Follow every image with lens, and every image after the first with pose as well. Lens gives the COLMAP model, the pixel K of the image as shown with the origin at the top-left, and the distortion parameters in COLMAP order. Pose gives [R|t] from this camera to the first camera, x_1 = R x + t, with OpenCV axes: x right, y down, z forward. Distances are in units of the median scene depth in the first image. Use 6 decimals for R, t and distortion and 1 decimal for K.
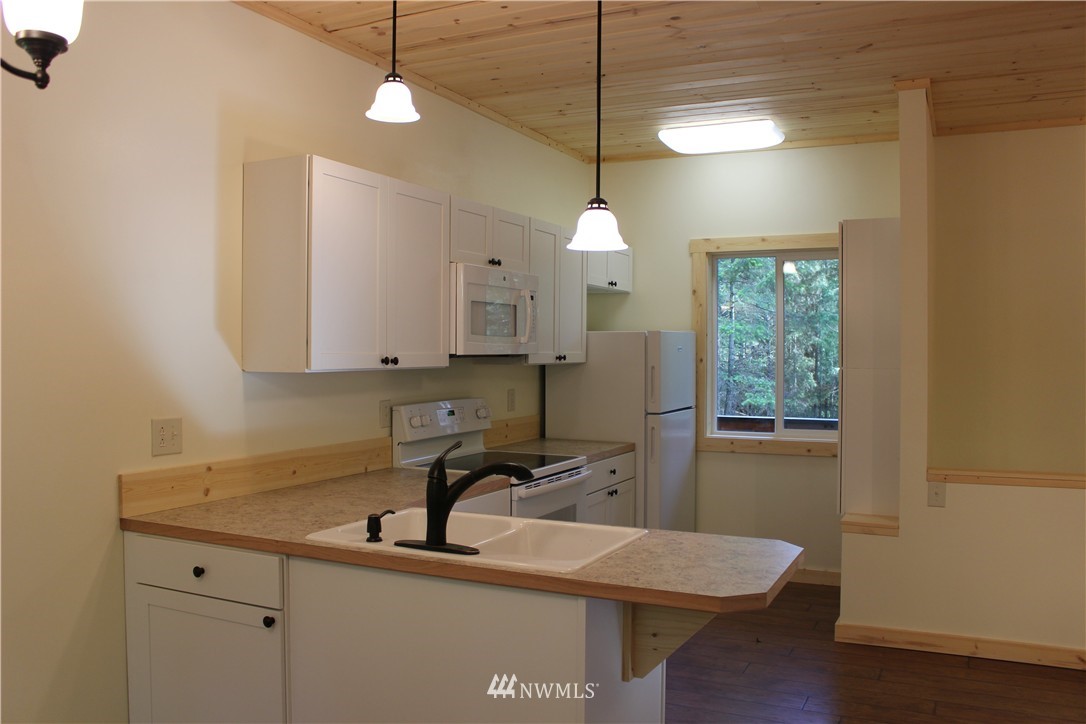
lens RADIAL K [[904.7, 0, 543.0], [0, 904.7, 362.0], [0, 0, 1]] dist [-0.057869, 0.010484]
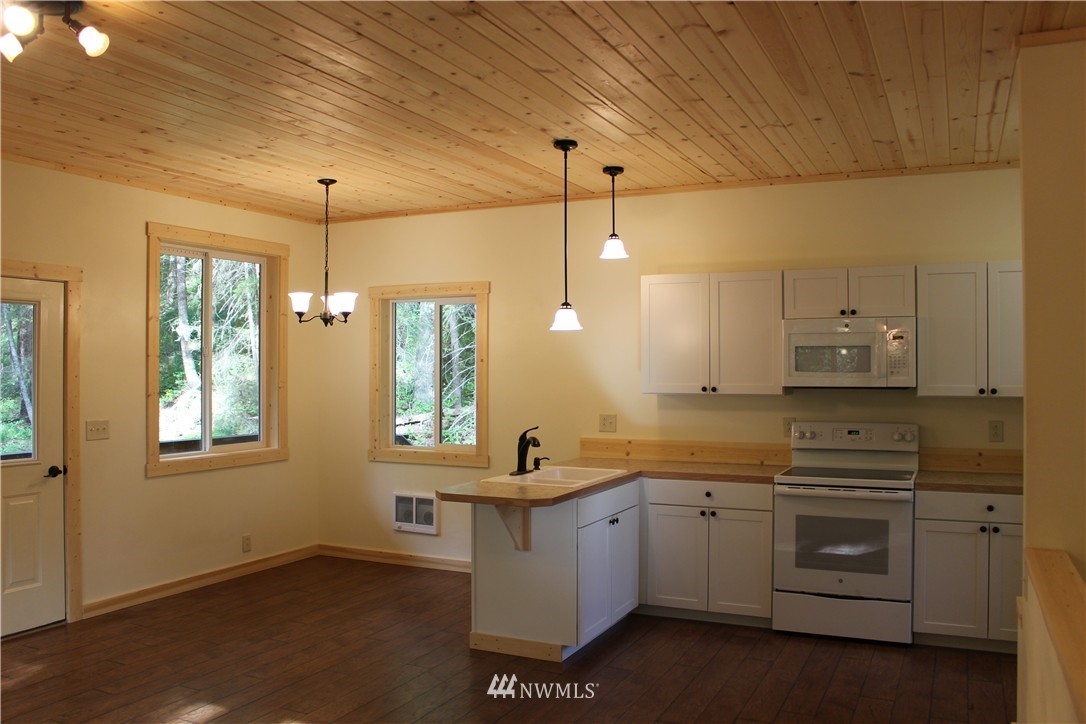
lens RADIAL K [[904.7, 0, 543.0], [0, 904.7, 362.0], [0, 0, 1]] dist [-0.057869, 0.010484]
pose [[0.014540, -0.012784, -0.999813, 1.423167], [-0.011766, 0.999847, -0.012956, -0.025265], [0.999825, 0.011952, 0.014387, 0.691635]]
